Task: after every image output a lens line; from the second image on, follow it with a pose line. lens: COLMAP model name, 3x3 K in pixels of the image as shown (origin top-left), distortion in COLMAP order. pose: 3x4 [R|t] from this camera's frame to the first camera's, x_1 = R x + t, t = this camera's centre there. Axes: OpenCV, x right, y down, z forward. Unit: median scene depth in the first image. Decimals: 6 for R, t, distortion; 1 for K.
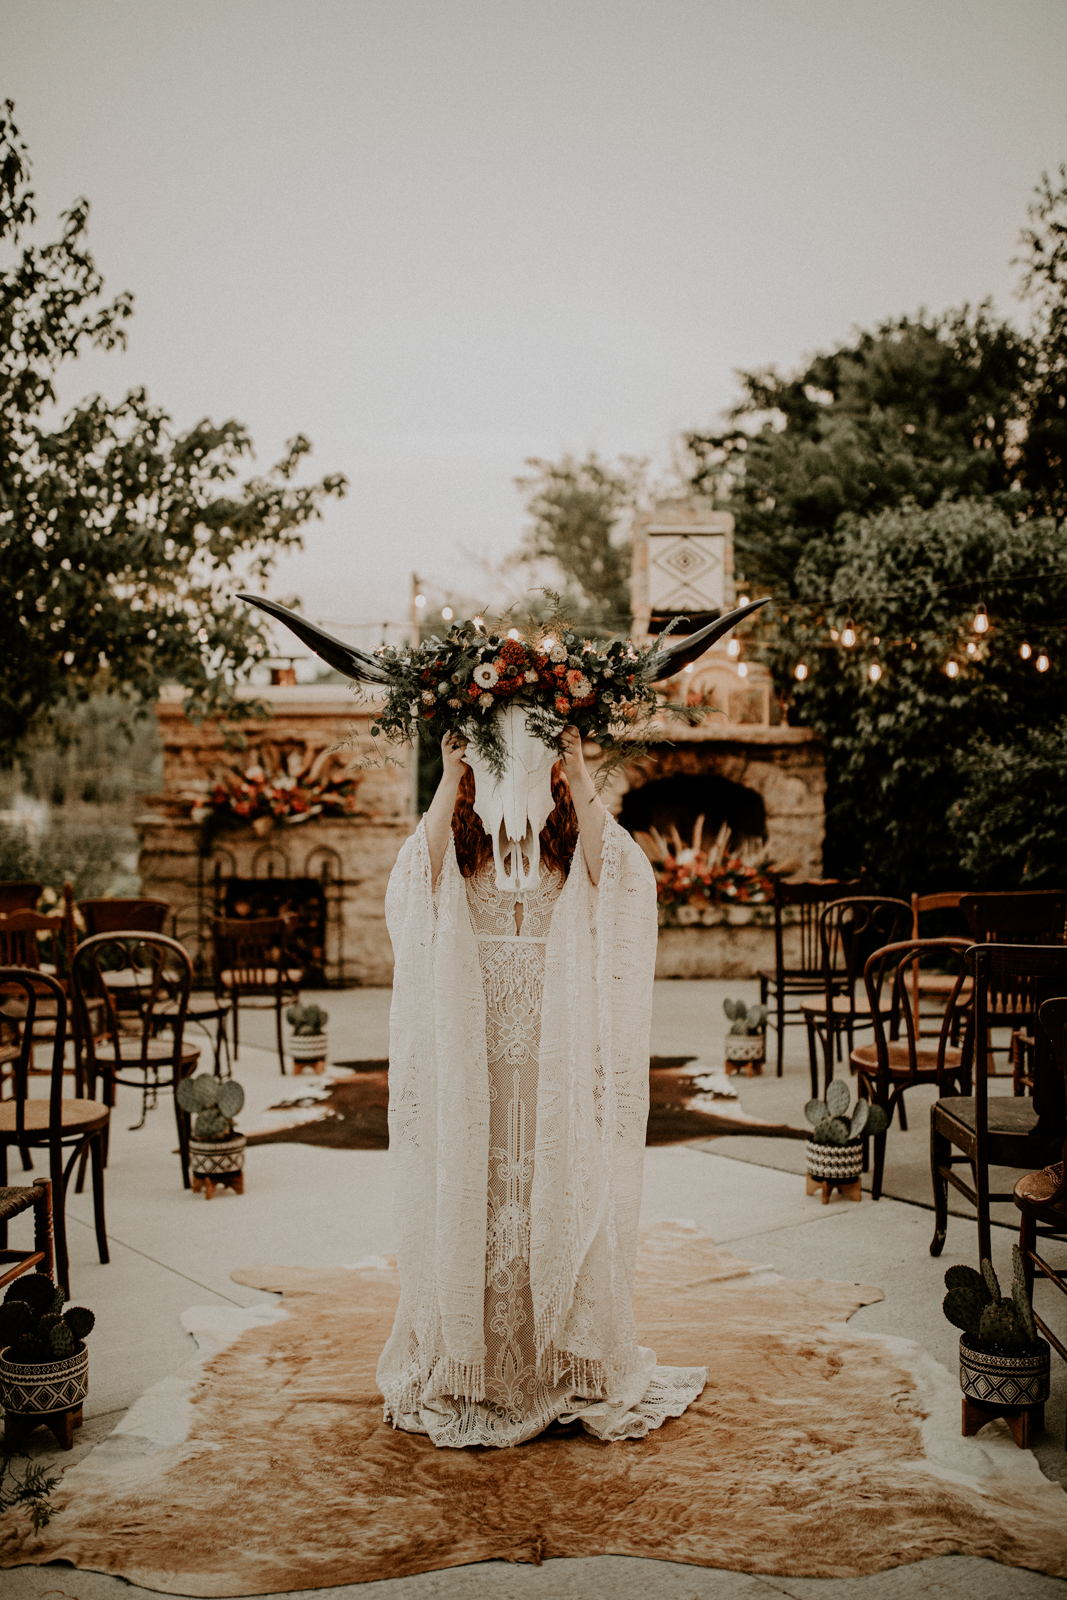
lens RADIAL K [[1623.3, 0, 533.5], [0, 1623.3, 800.0], [0, 0, 1]] dist [0.001442, -0.005803]
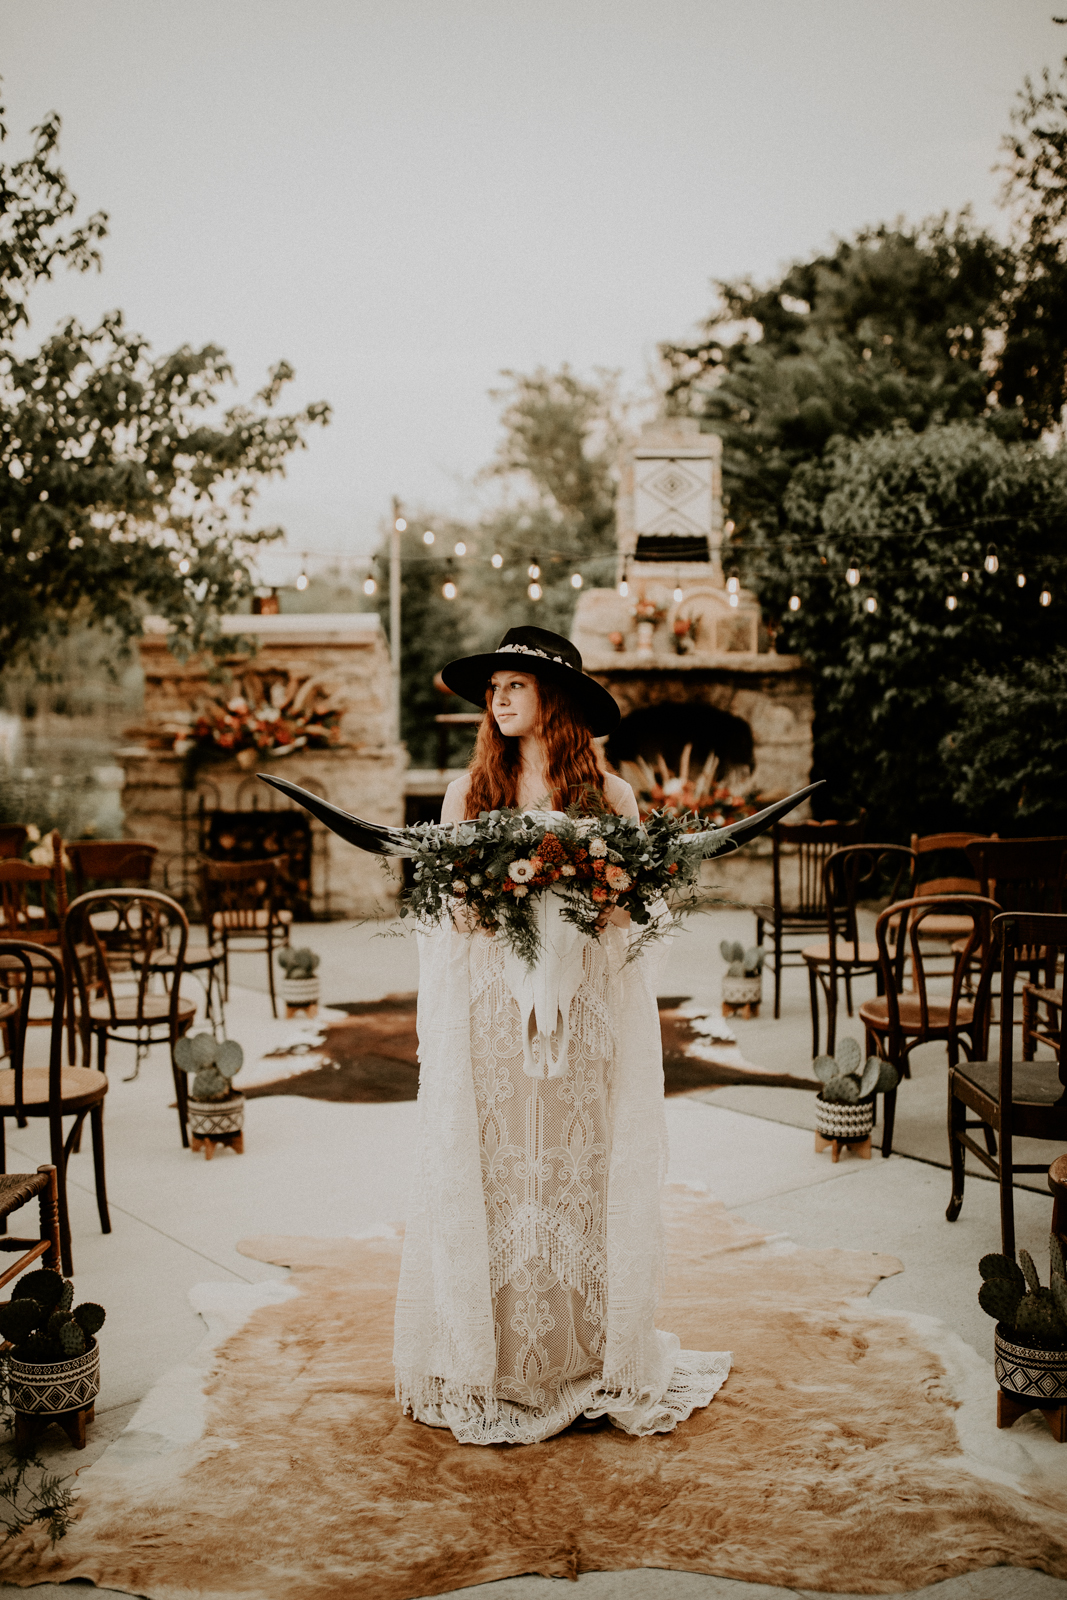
lens RADIAL K [[1612.1, 0, 521.8], [0, 1612.1, 797.1], [0, 0, 1]] dist [-0.001170, -0.004092]
pose [[0.999934, -0.004164, 0.010662, -0.011767], [0.003581, 0.998528, 0.054114, -0.015514], [-0.010871, -0.054073, 0.998478, 0.020281]]
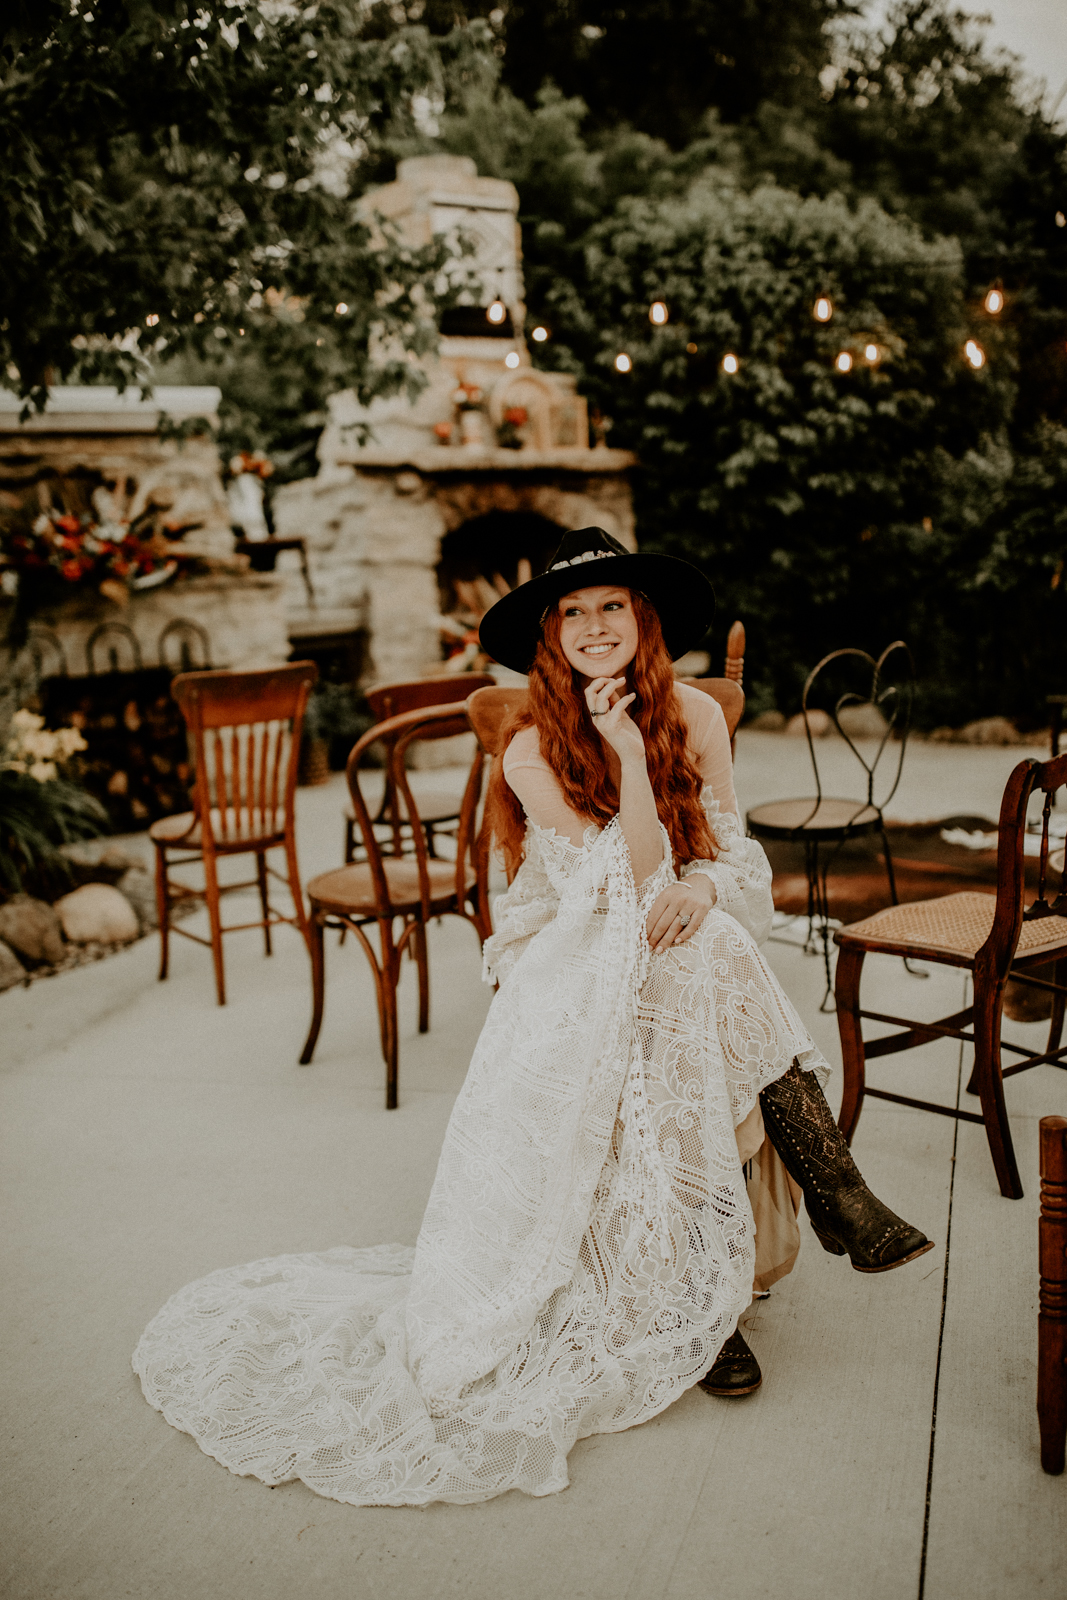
lens RADIAL K [[1623.3, 0, 533.5], [0, 1623.3, 800.0], [0, 0, 1]] dist [0.001442, -0.005803]
pose [[0.824443, -0.126530, 0.551619, -0.472148], [0.054275, 0.987872, 0.145479, 0.013468], [-0.563336, -0.090000, 0.821311, 0.392136]]
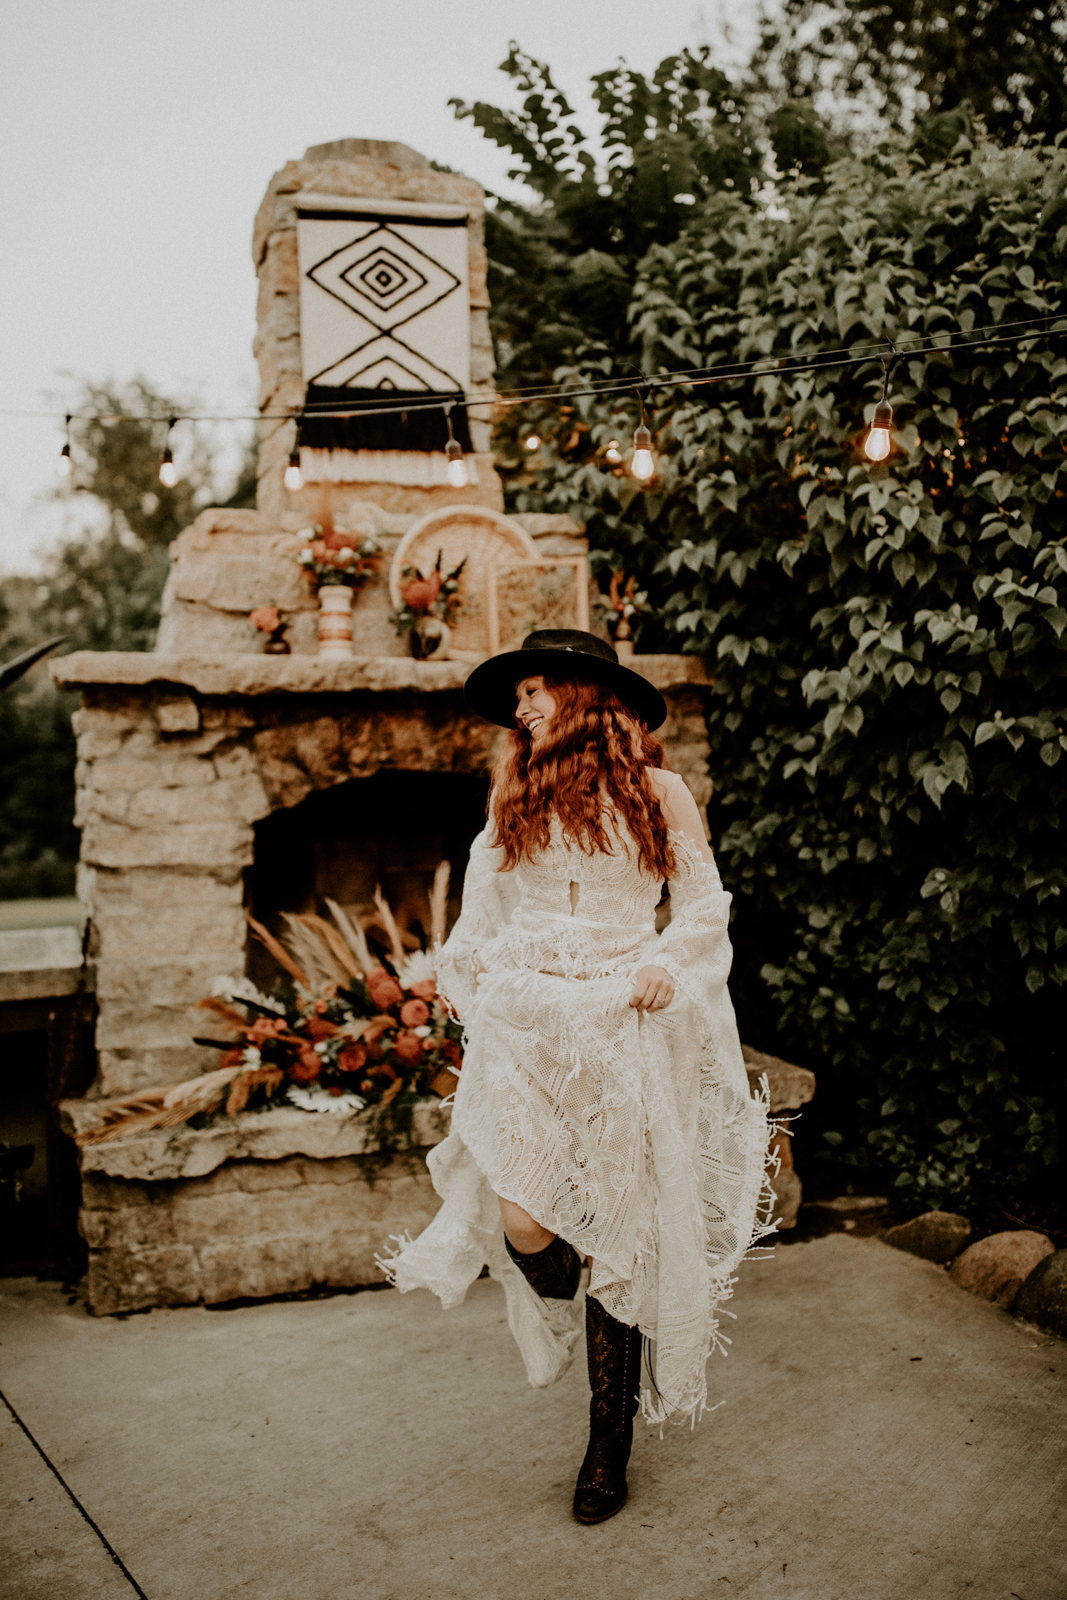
lens RADIAL K [[1679.7, 0, 559.6], [0, 1679.7, 797.1], [0, 0, 1]] dist [-0.019112, -0.012345]
pose [[0.961670, -0.032362, 0.272293, 0.016362], [0.029398, 0.999456, 0.014962, -0.017920], [-0.272629, -0.006383, 0.962098, 0.728910]]
